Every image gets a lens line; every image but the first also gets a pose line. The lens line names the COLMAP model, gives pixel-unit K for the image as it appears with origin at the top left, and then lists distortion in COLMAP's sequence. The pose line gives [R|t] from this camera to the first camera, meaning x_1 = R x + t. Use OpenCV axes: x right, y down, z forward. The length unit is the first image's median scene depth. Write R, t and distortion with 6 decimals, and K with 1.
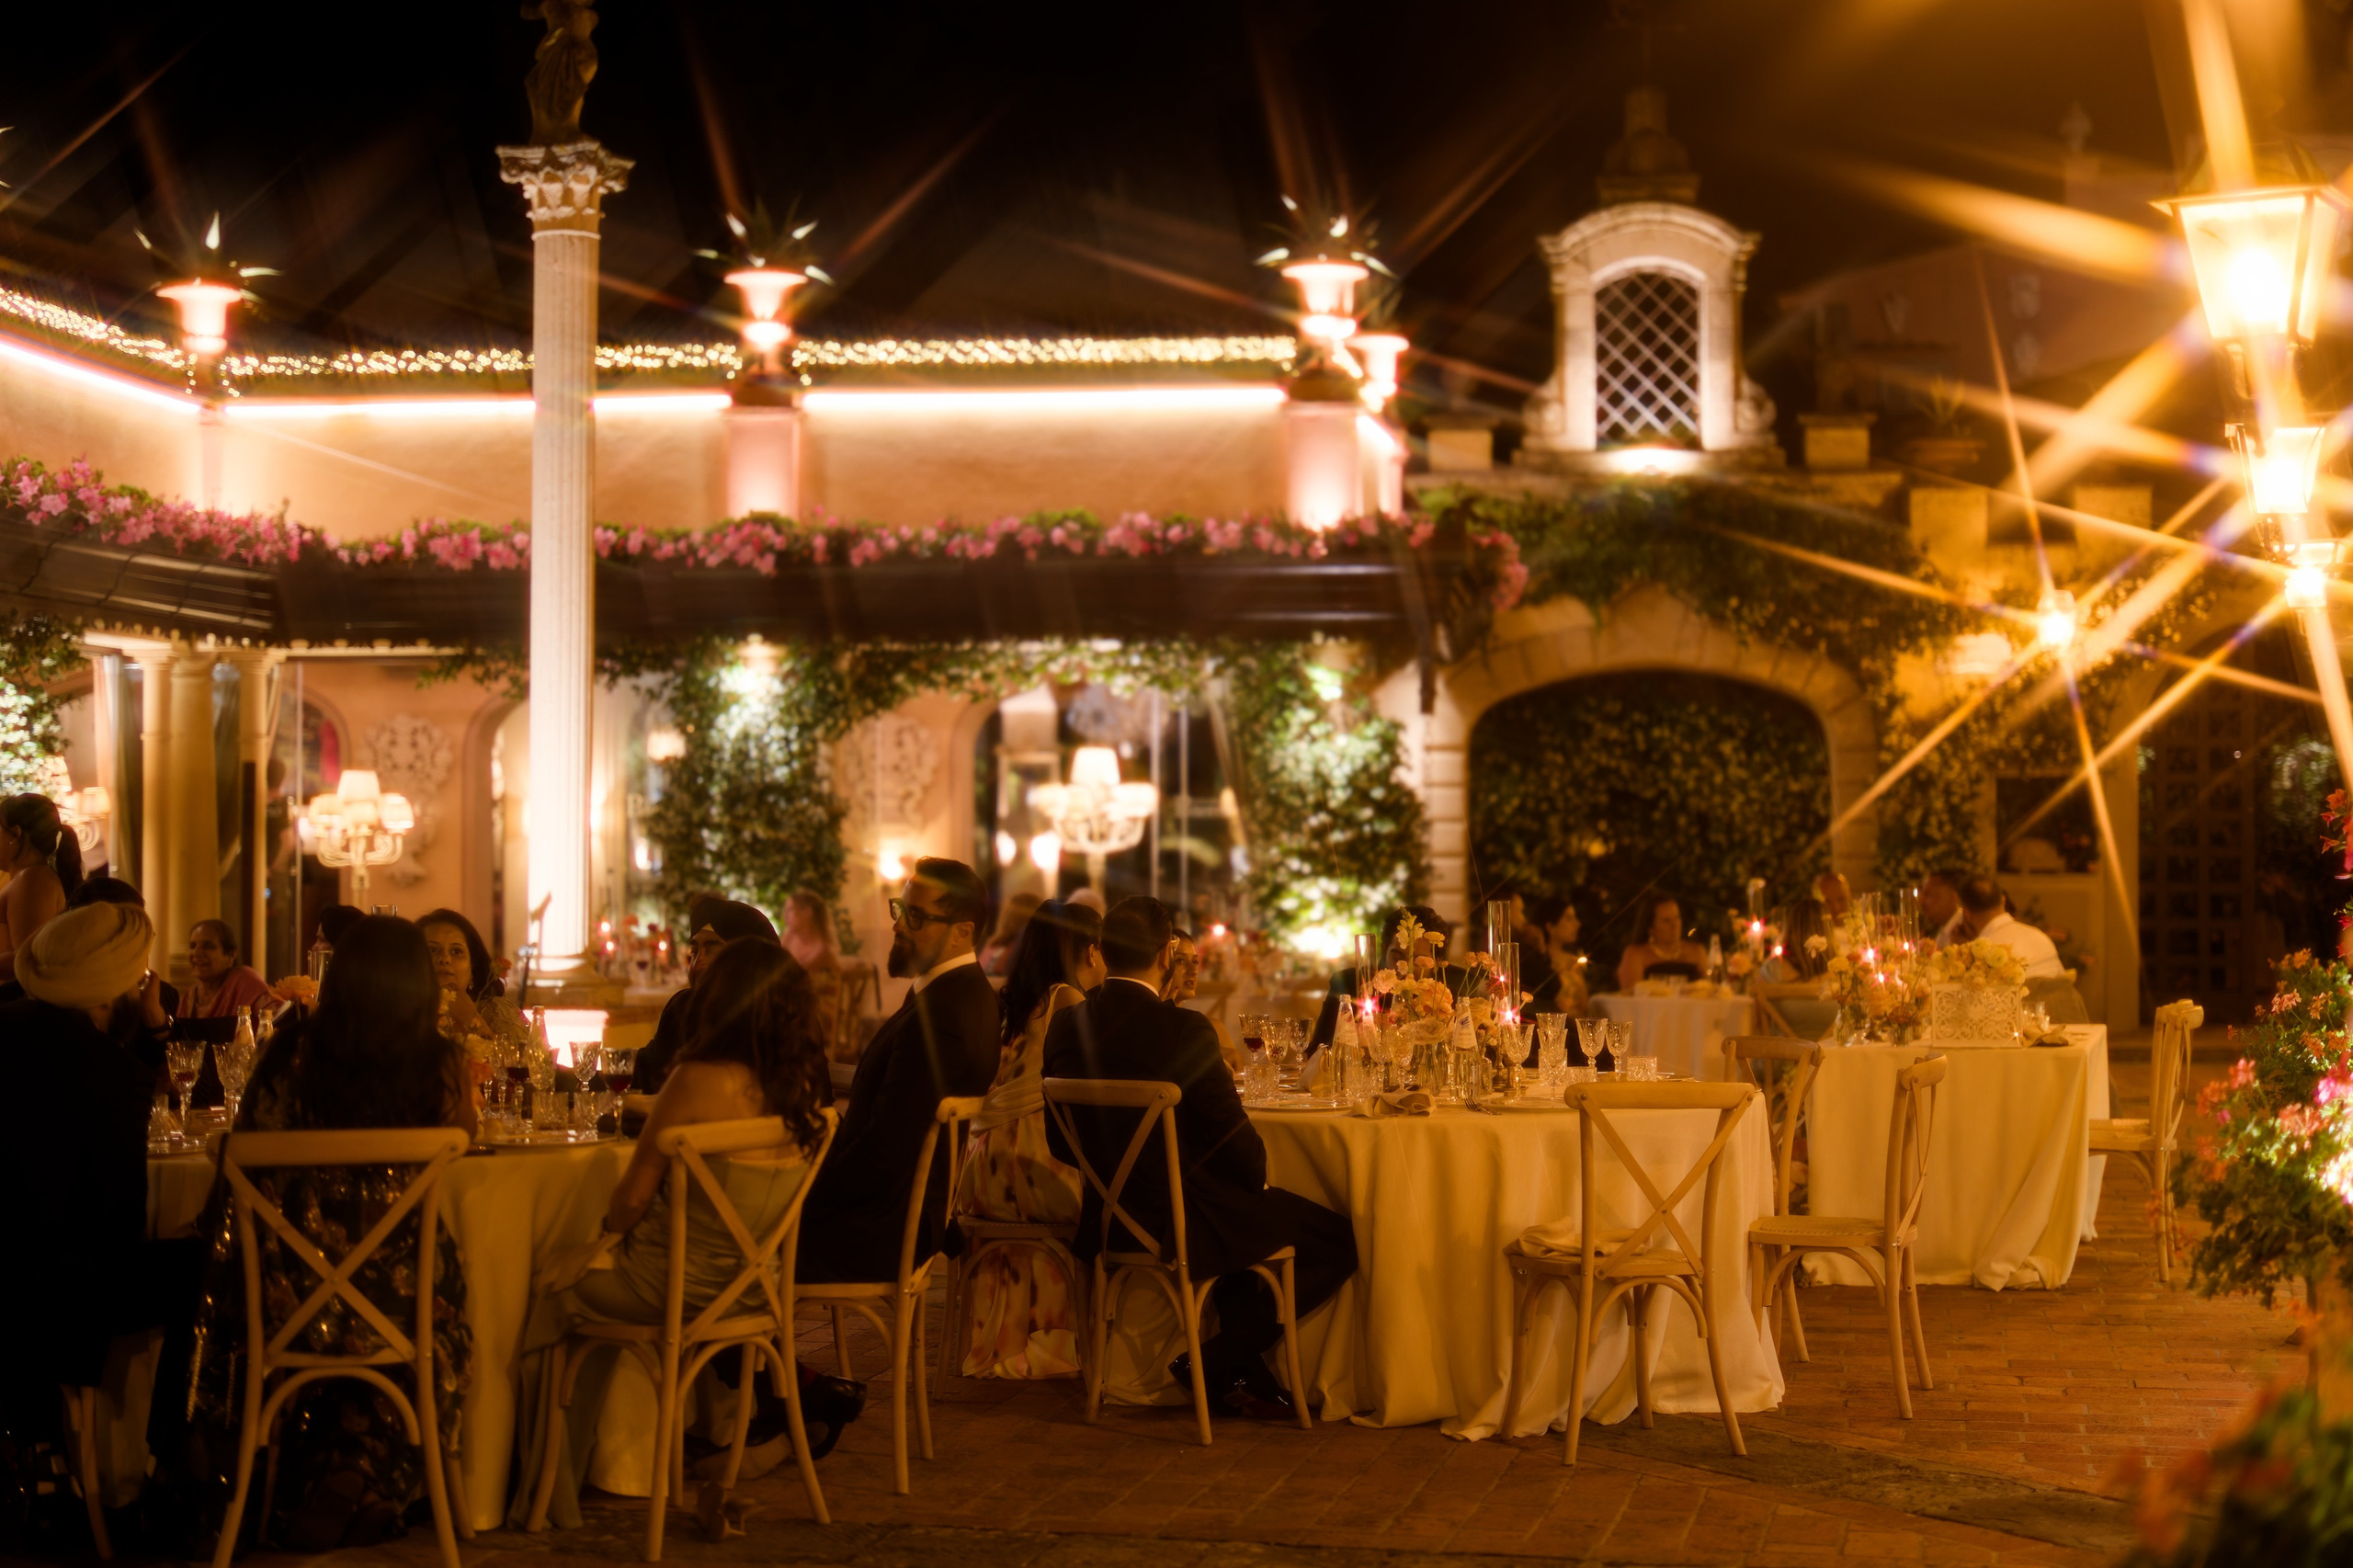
lens RADIAL K [[3382.3, 0, 1176.5], [0, 3382.3, 784.0], [0, 0, 1]] dist [-0.023064, 0.015743]
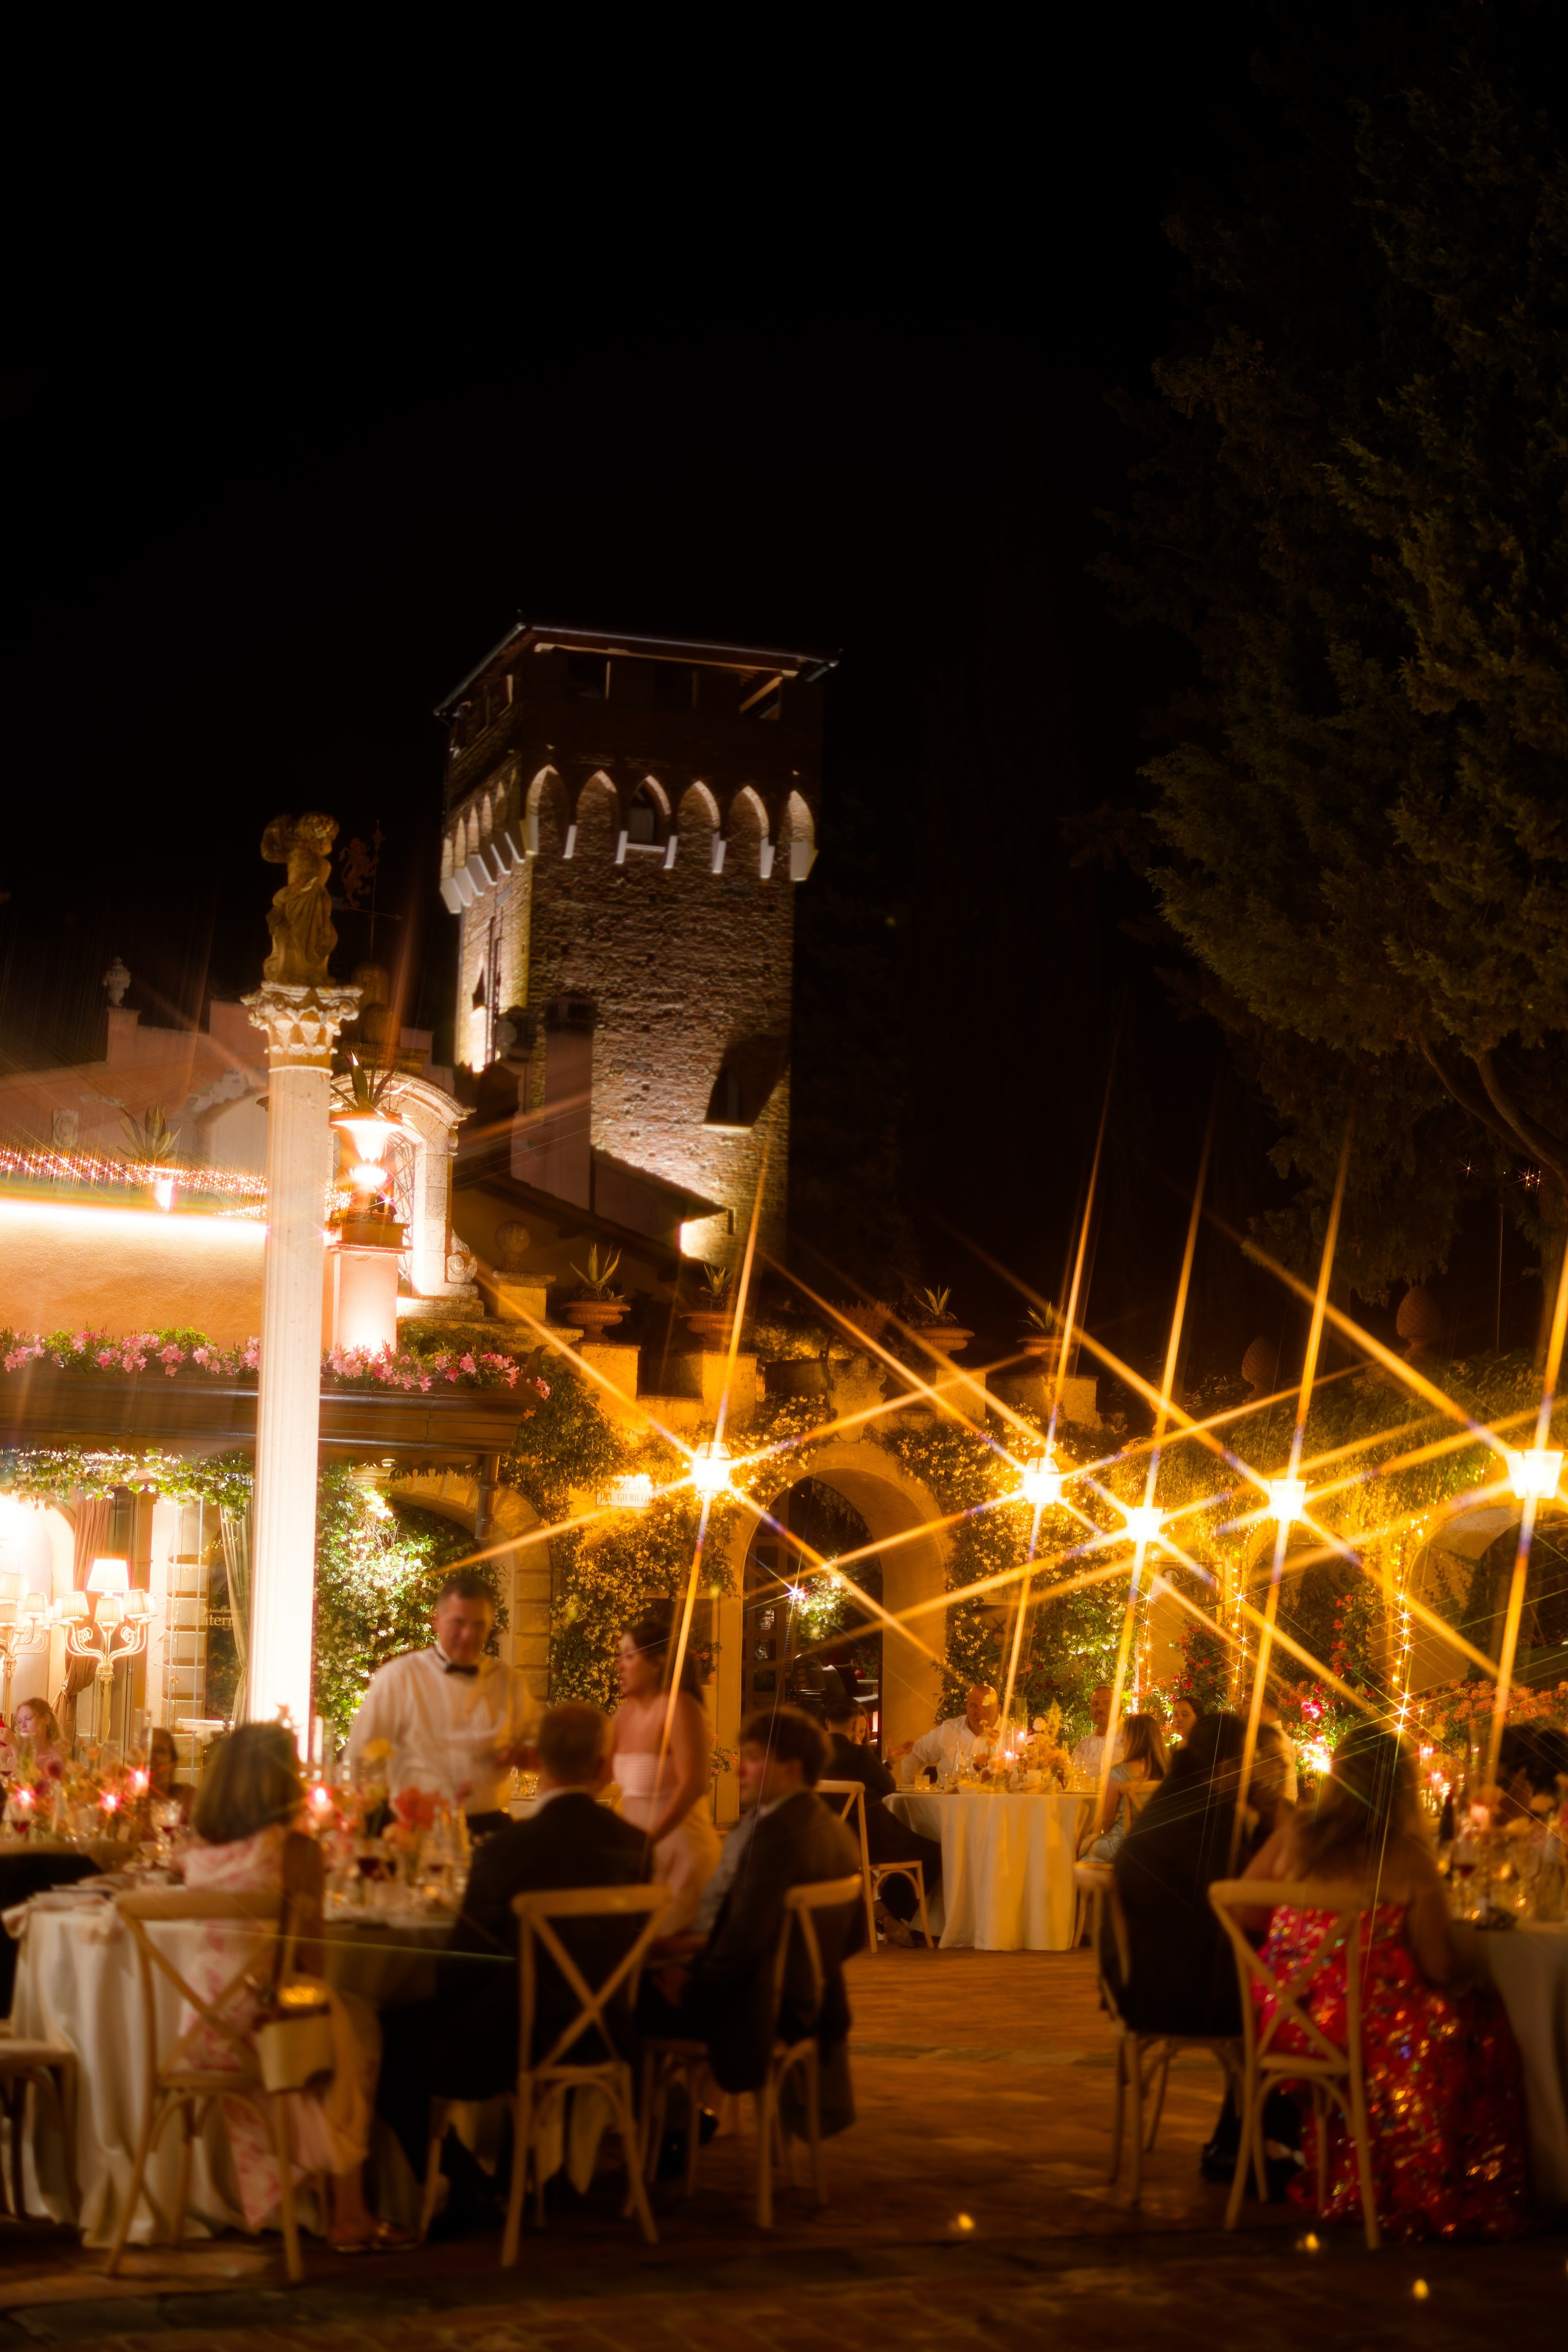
lens RADIAL K [[3316.1, 0, 791.8], [0, 3316.1, 1197.4], [0, 0, 1]] dist [-0.053802, 0.256994]
pose [[0.802686, 0.092794, 0.589139, -0.394685], [-0.024911, 0.992176, -0.122335, -0.000861], [-0.595881, 0.083520, 0.798717, 0.054996]]
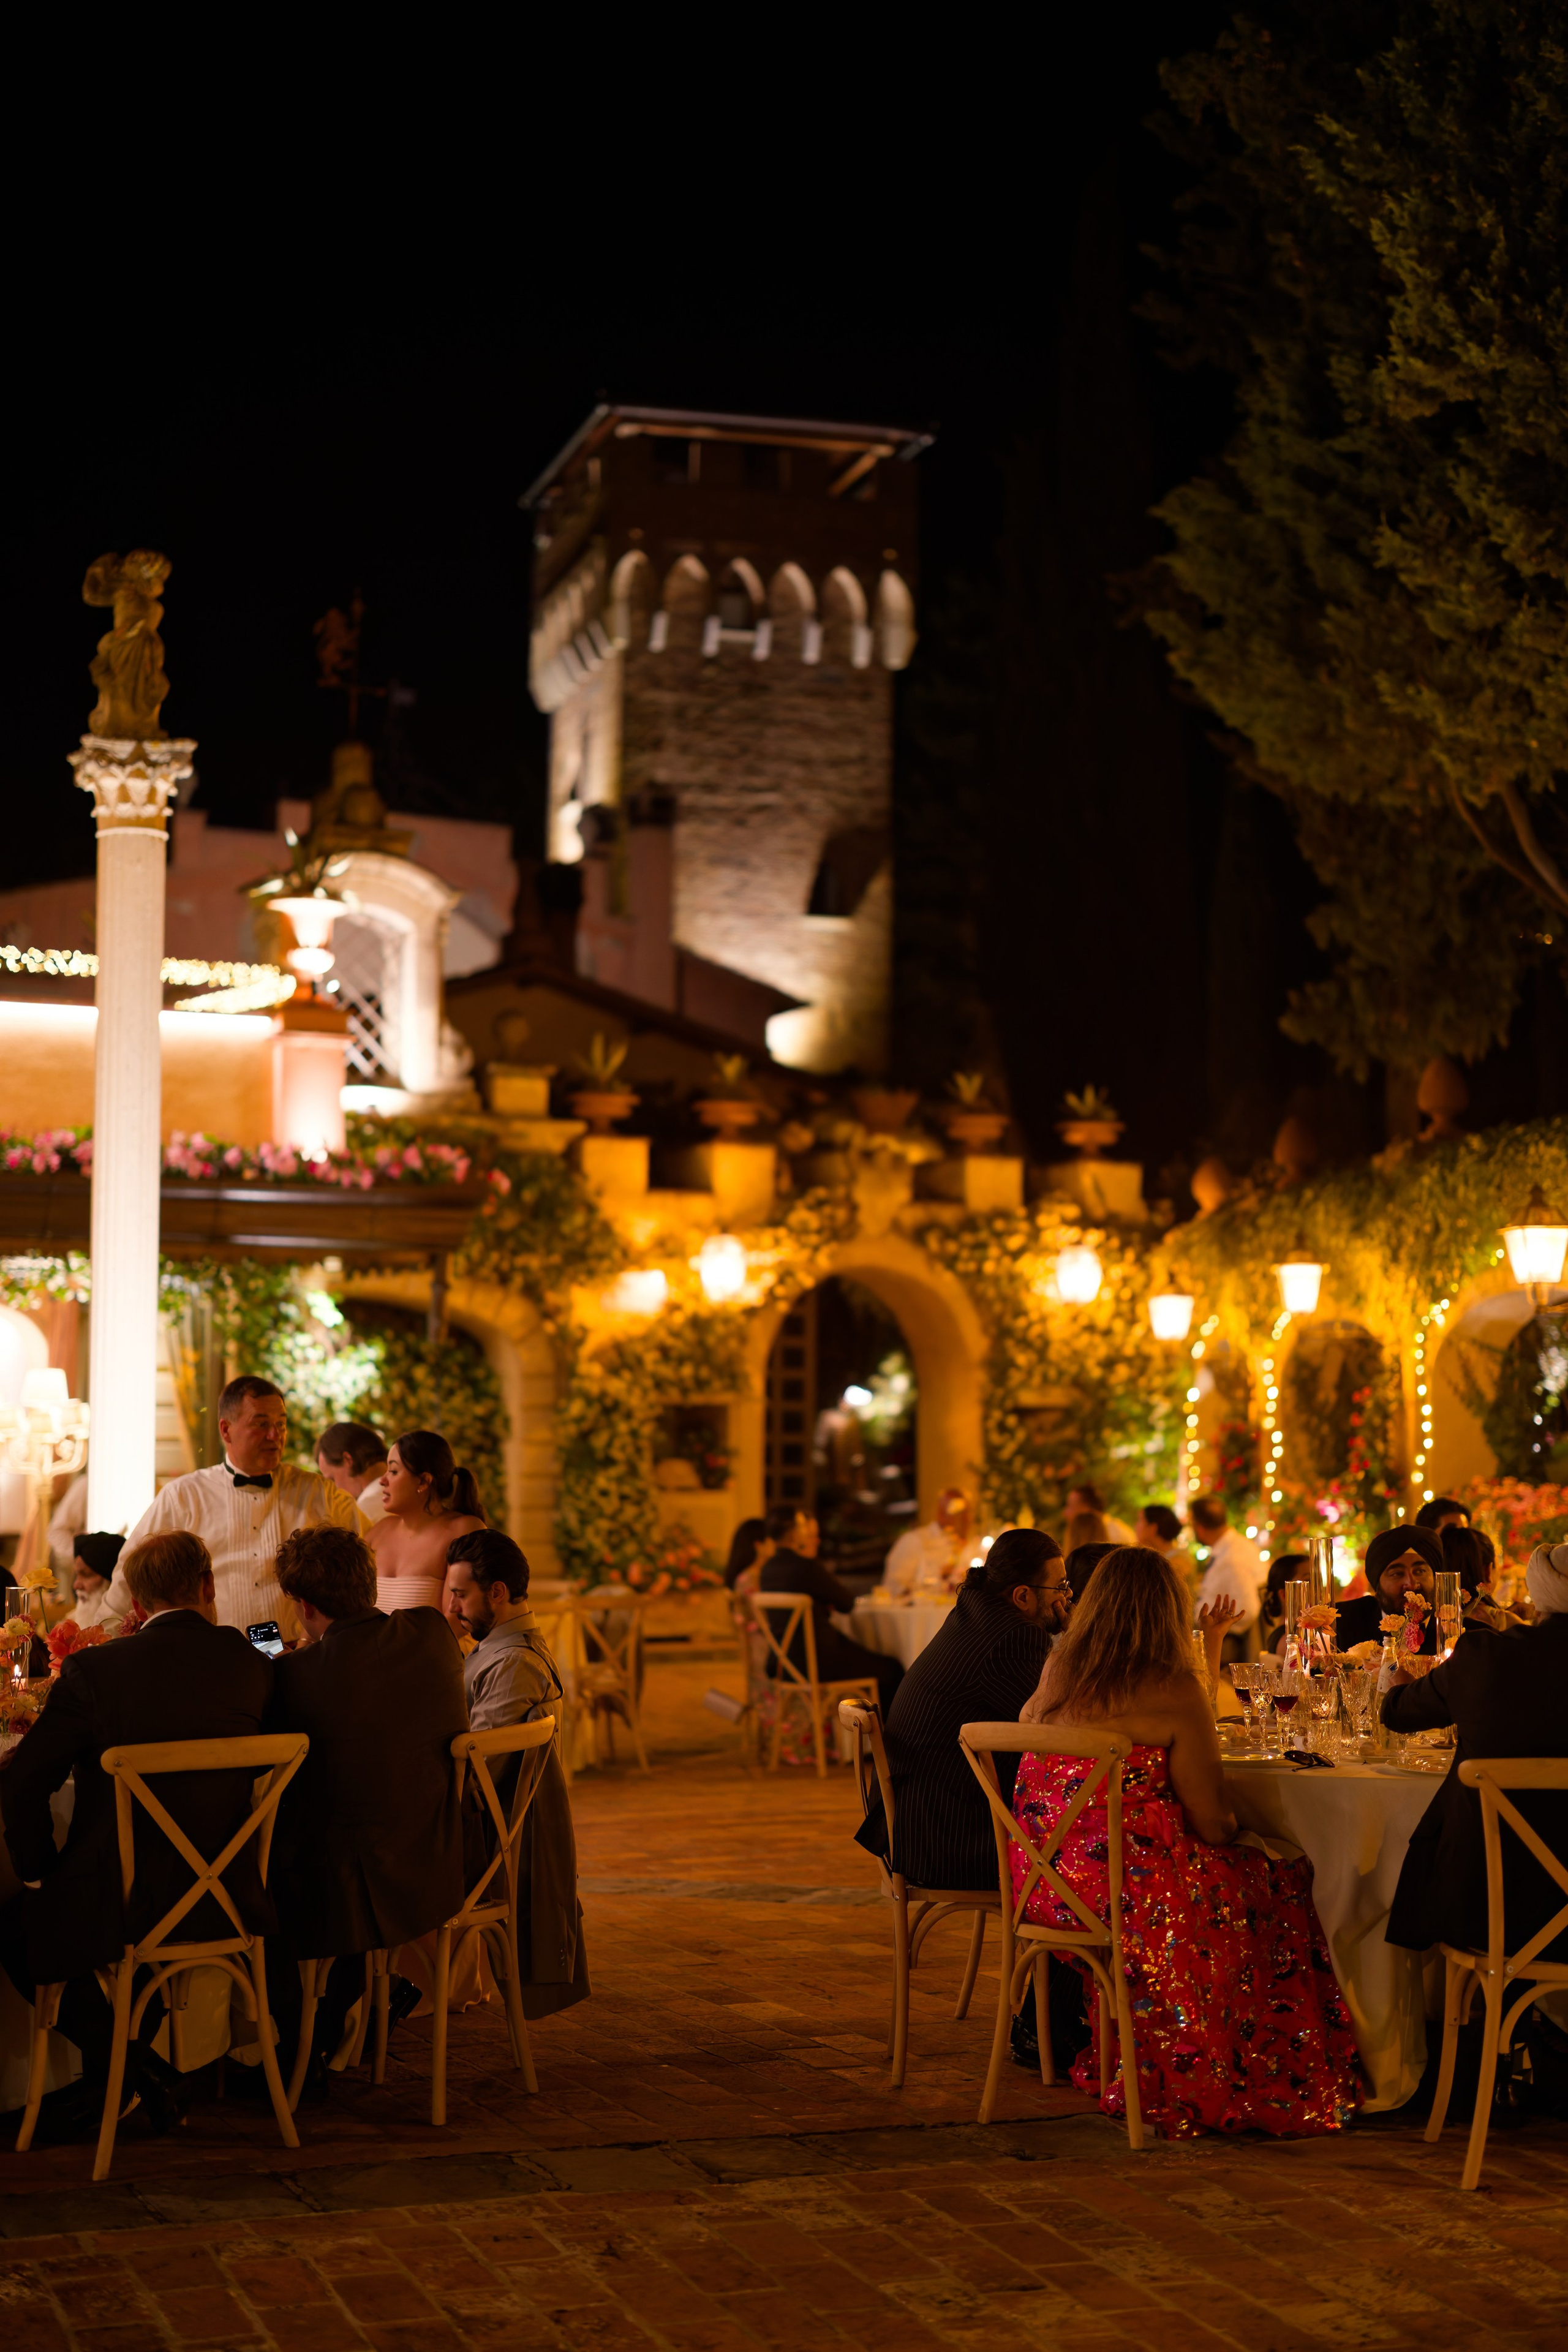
lens RADIAL K [[3329.7, 0, 789.5], [0, 3329.7, 1186.0], [0, 0, 1]] dist [-0.040614, 0.215327]
pose [[0.831106, 0.045503, 0.554249, -0.325136], [-0.010474, 0.997751, -0.066208, -0.001368], [-0.556015, 0.049221, 0.829713, 0.071153]]
